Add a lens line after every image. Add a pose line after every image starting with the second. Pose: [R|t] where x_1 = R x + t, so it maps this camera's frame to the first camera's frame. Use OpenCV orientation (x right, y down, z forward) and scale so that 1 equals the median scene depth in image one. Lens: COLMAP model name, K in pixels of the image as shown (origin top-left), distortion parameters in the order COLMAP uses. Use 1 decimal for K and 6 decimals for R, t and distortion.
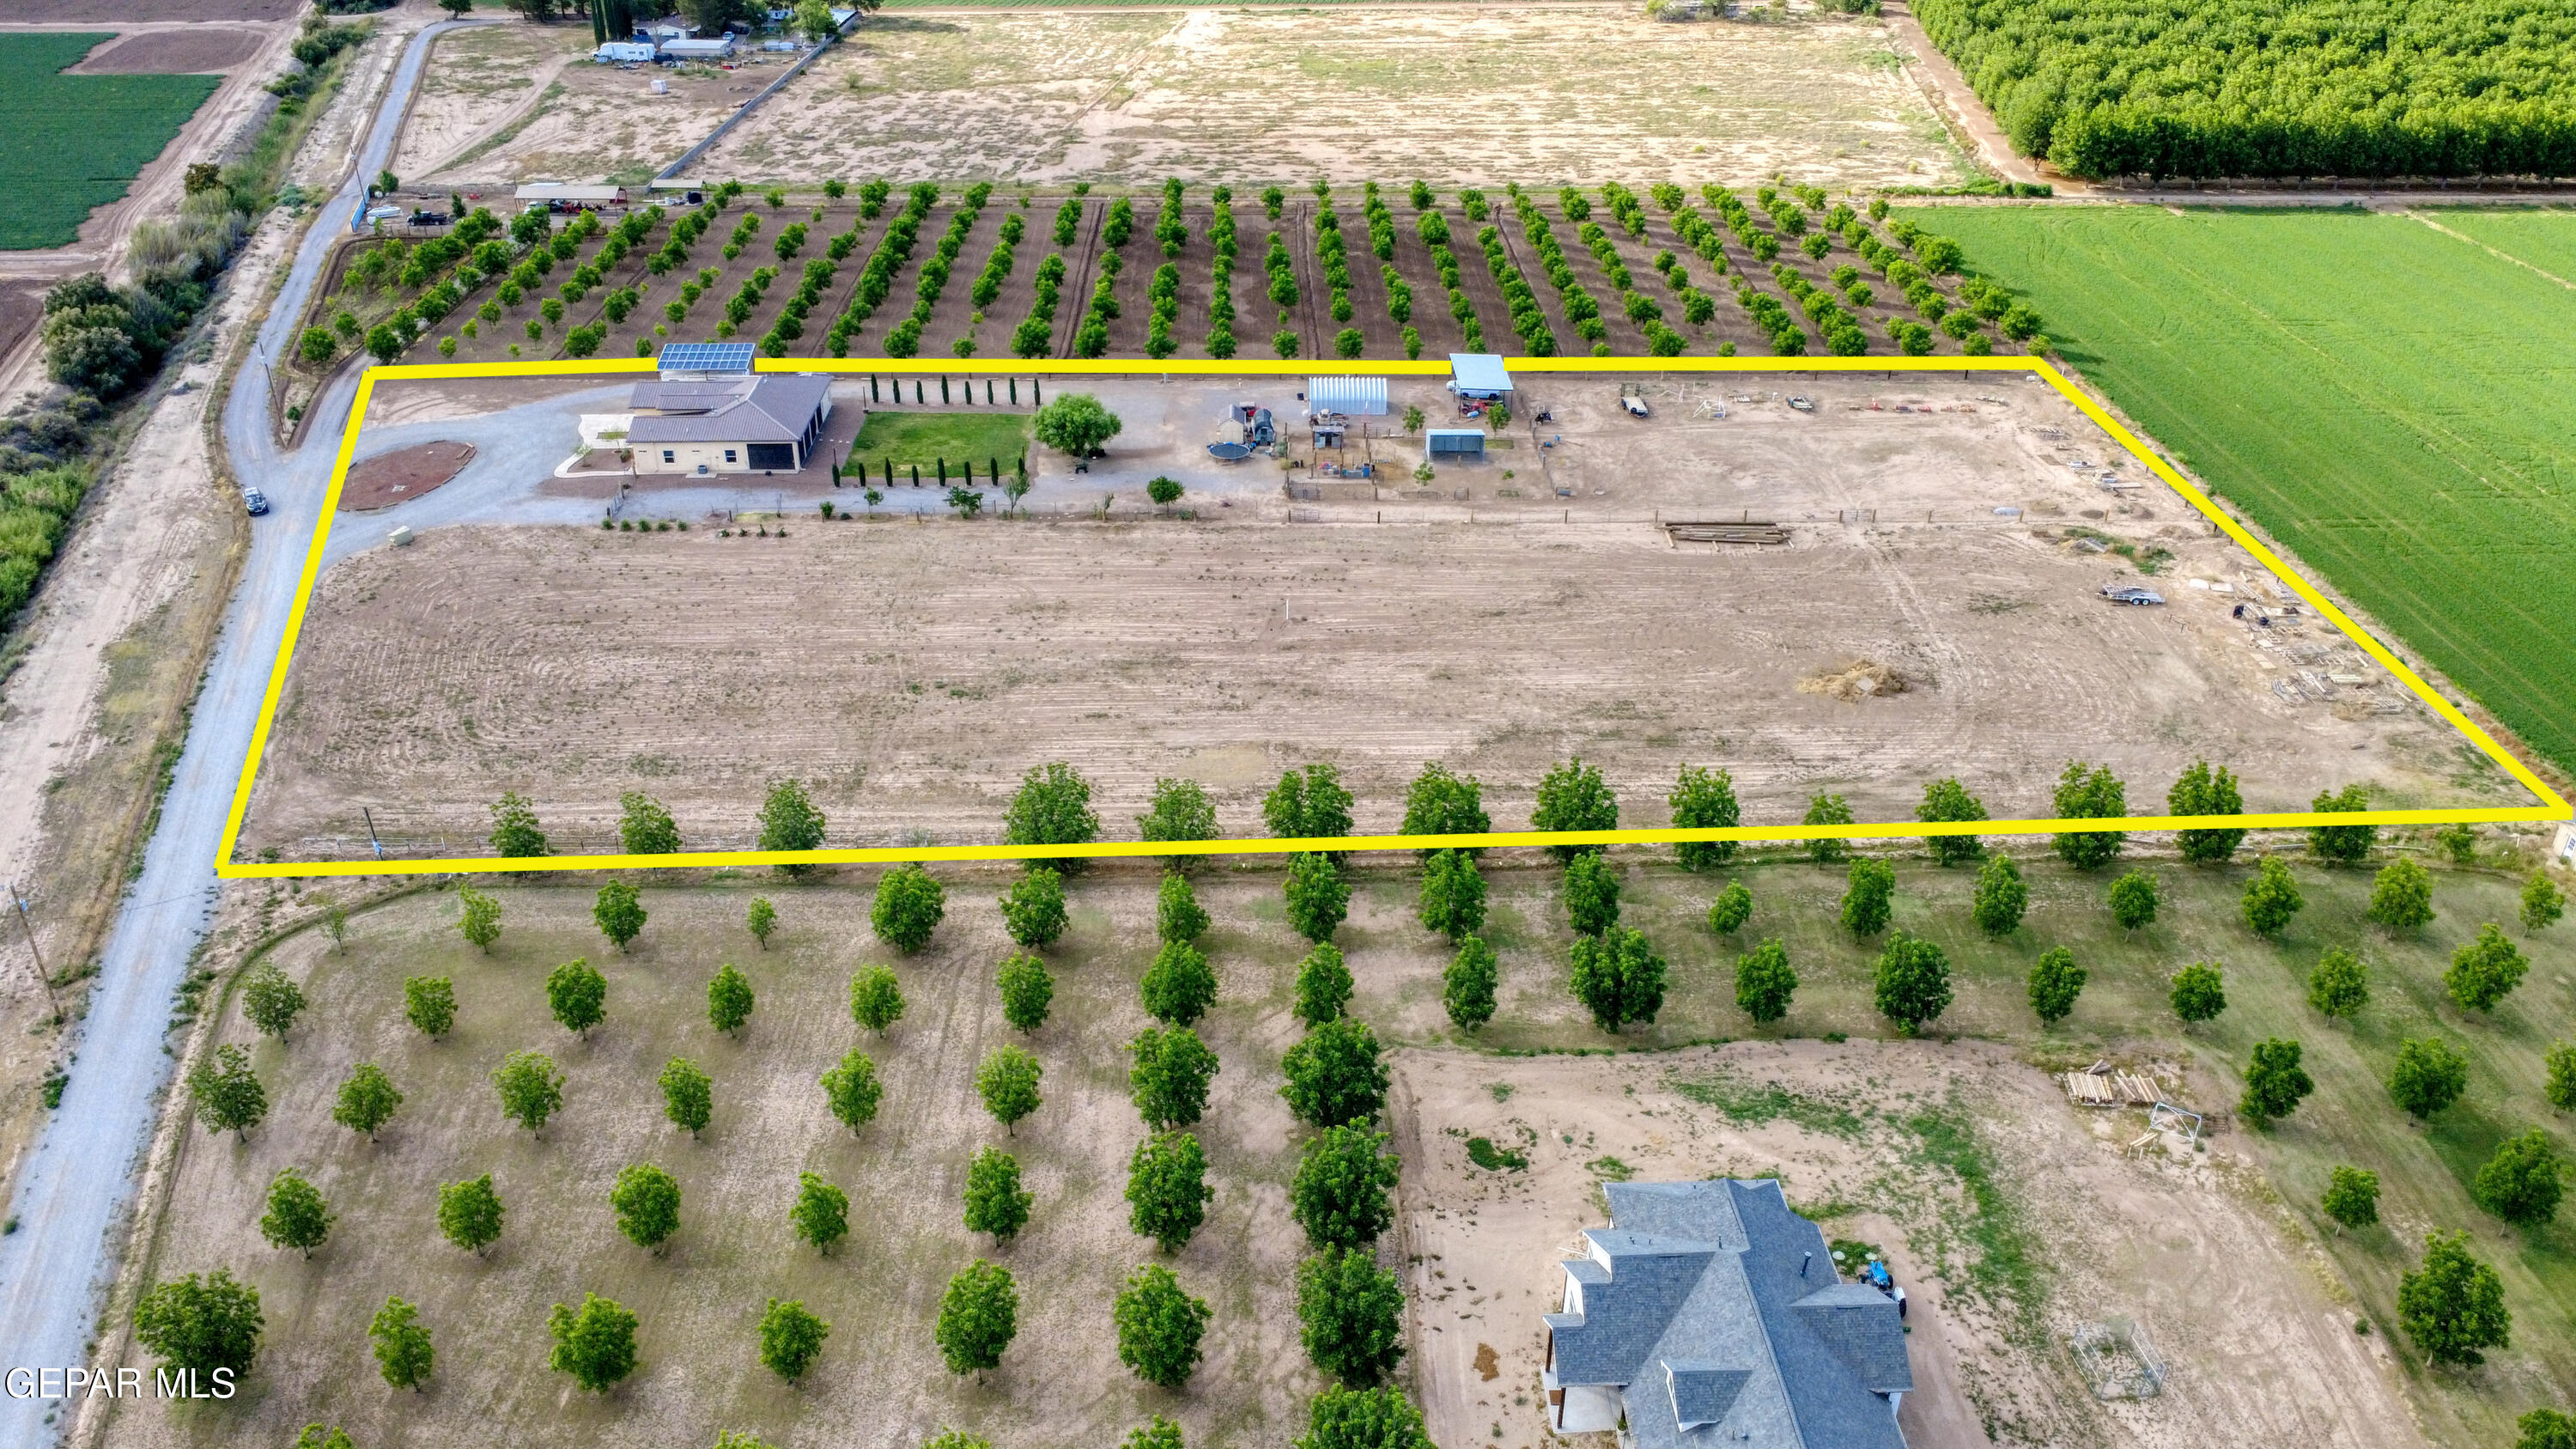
lens RADIAL K [[1884.5, 0, 1288.0], [0, 1884.5, 724.5], [0, 0, 1]] dist [-0.000987, -0.000954]
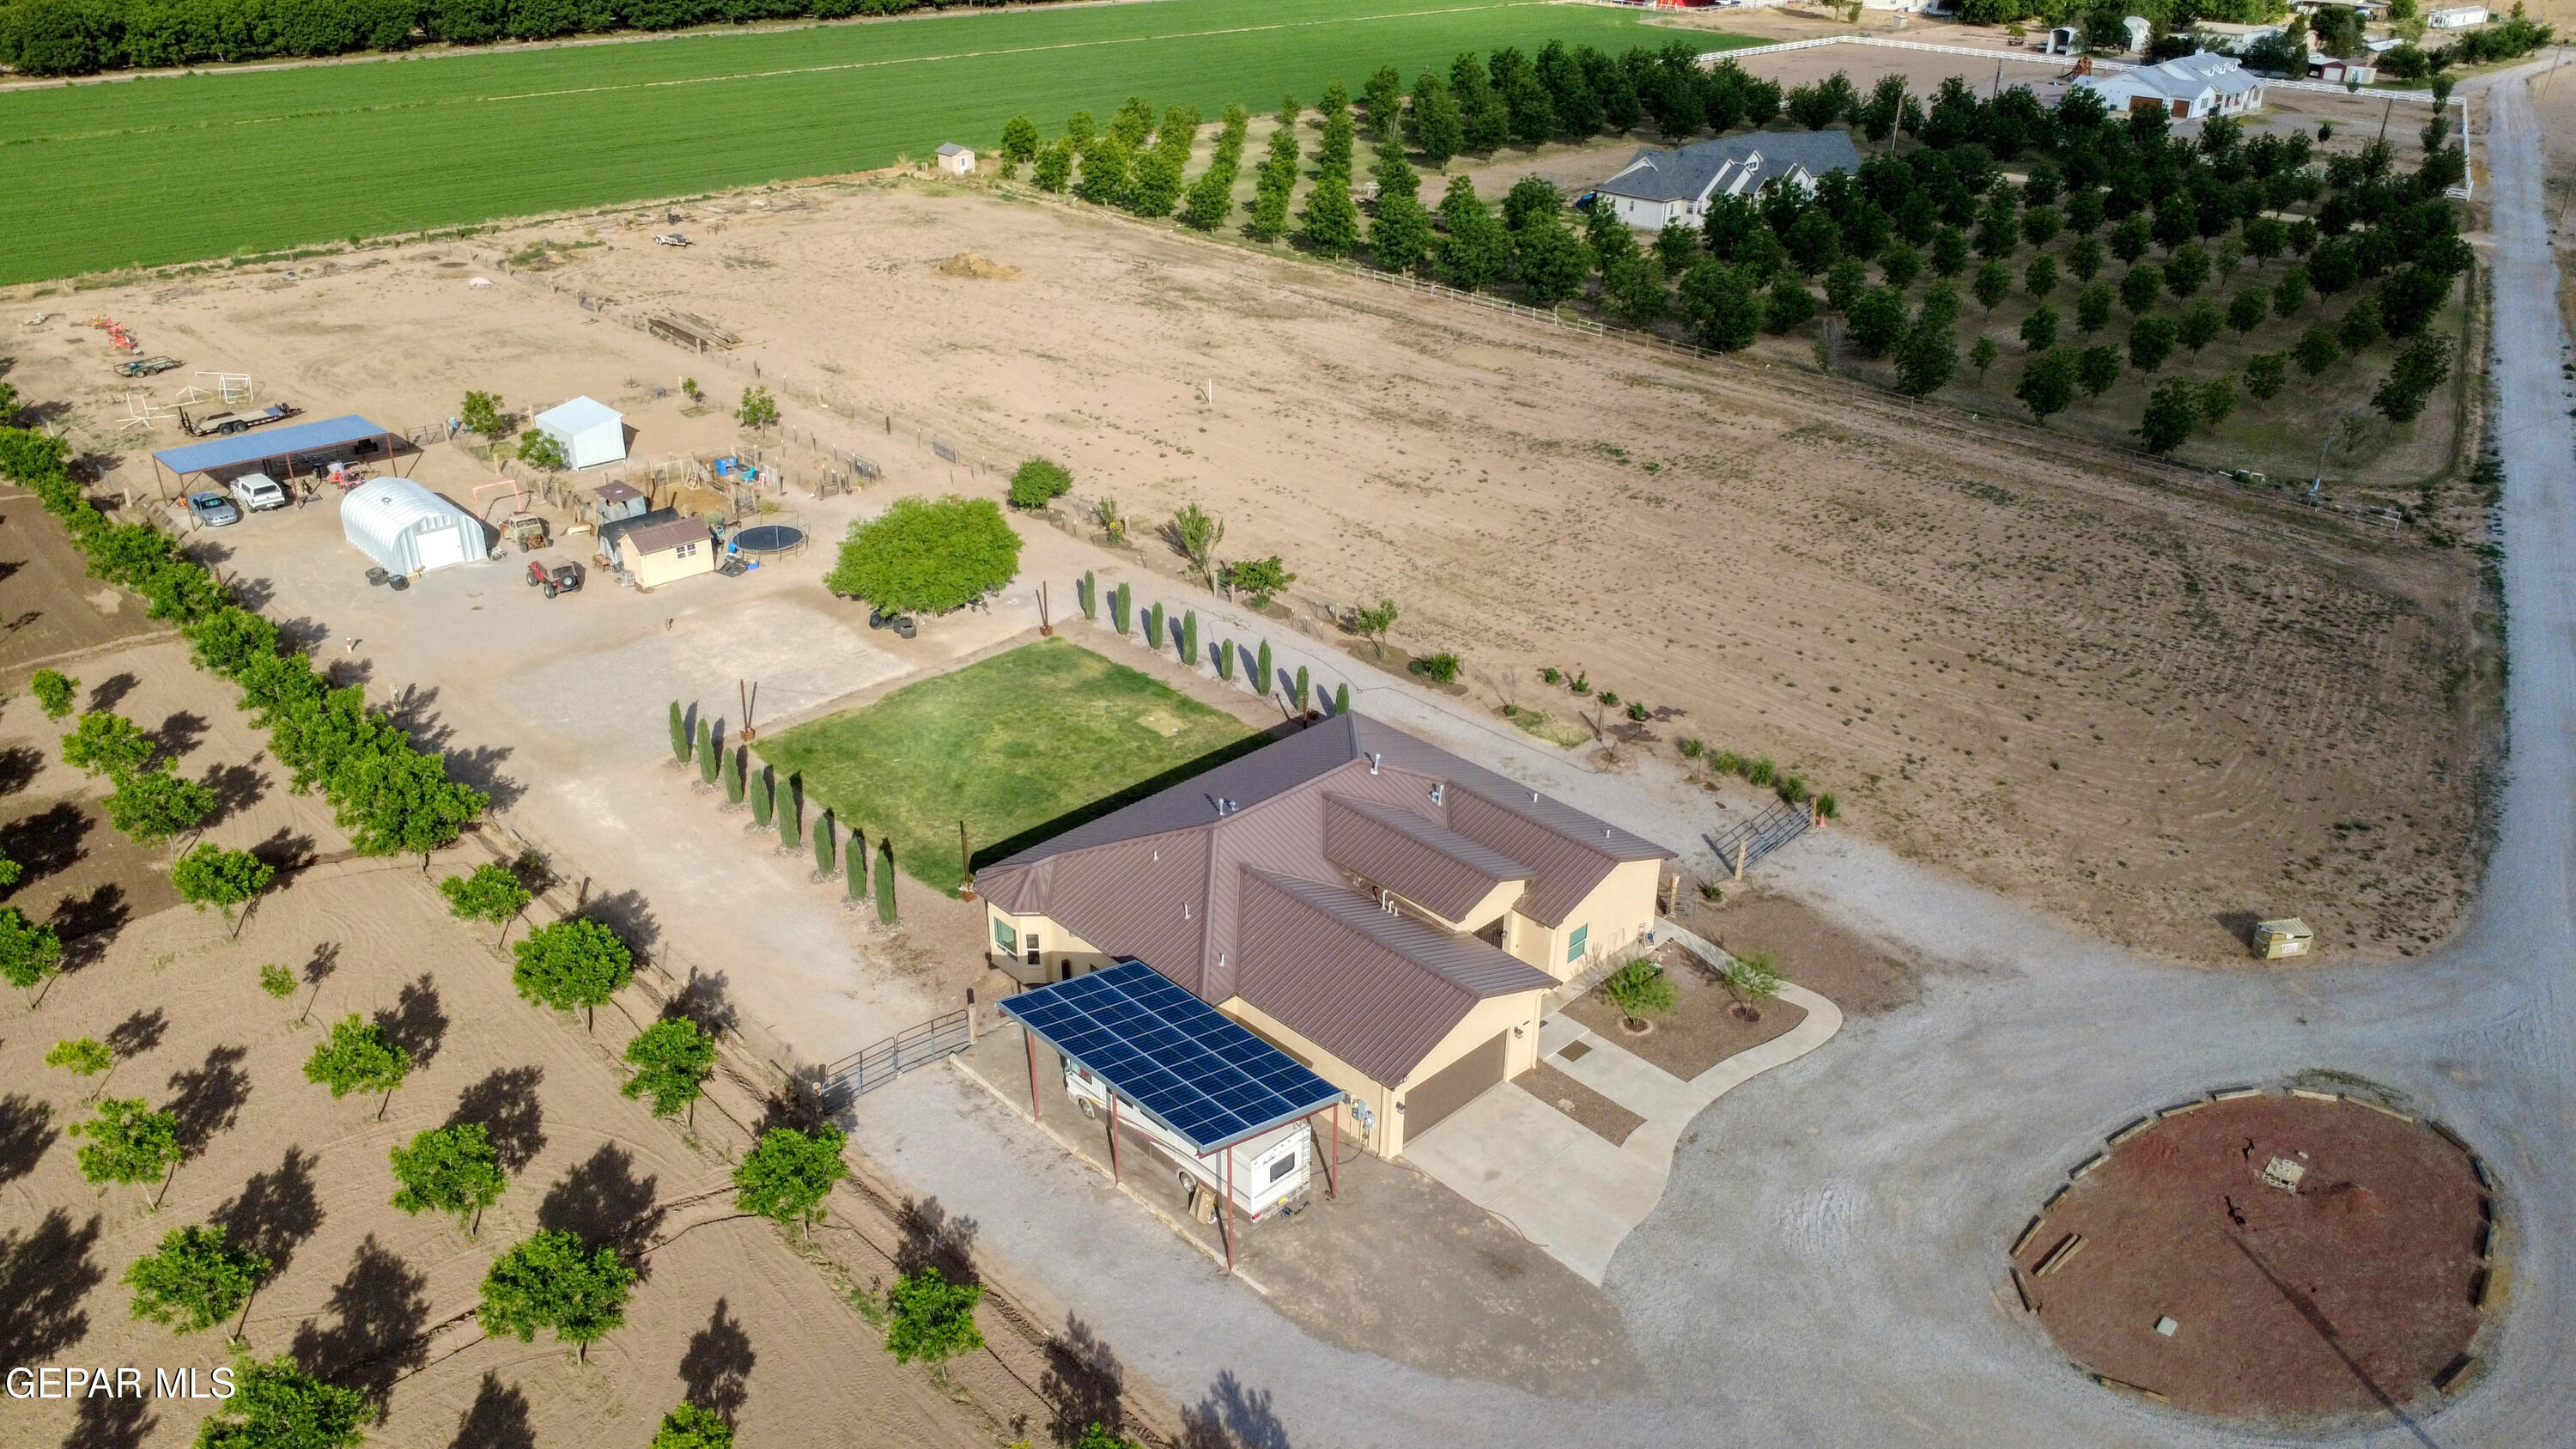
lens RADIAL K [[1884.5, 0, 1288.0], [0, 1884.5, 724.5], [0, 0, 1]] dist [-0.000987, -0.000954]
pose [[-0.666537, -0.343190, 0.661777, -0.387341], [0.347880, 0.641948, 0.683288, -0.324439], [-0.659324, 0.685656, -0.308493, 0.824916]]
